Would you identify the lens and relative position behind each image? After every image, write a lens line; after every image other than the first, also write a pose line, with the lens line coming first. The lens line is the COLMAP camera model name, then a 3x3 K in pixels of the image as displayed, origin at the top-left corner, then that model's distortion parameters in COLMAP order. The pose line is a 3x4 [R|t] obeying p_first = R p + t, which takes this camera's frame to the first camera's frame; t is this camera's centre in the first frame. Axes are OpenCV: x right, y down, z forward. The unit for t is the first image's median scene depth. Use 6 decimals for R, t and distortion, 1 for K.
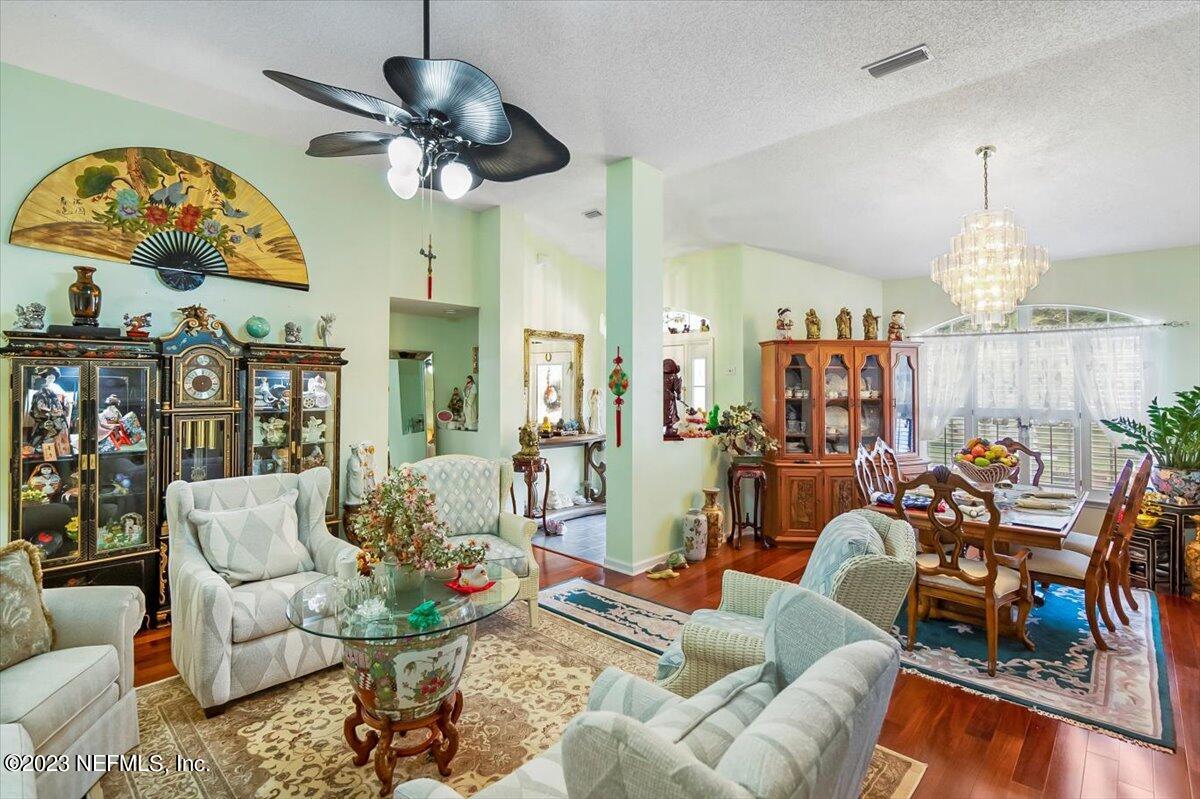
lens RADIAL K [[566.8, 0, 597.6], [0, 566.8, 374.8], [0, 0, 1]] dist [-0.000888, 0.000054]
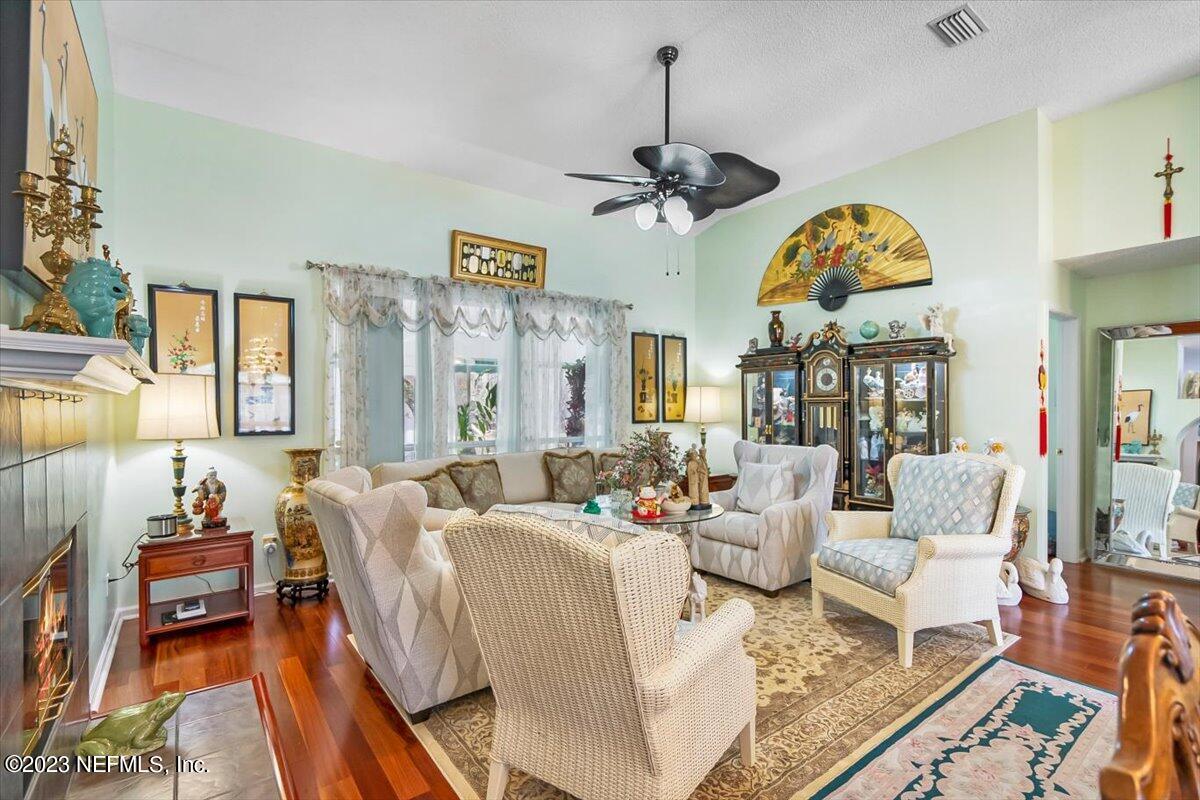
lens RADIAL K [[566.8, 0, 602.8], [0, 566.8, 404.9], [0, 0, 1]] dist [-0.000888, 0.000054]
pose [[-0.163444, -0.002741, -0.986549, 0.689626], [0.031221, 0.999481, -0.007949, 0.067977], [0.986058, -0.032100, -0.163274, 0.675475]]
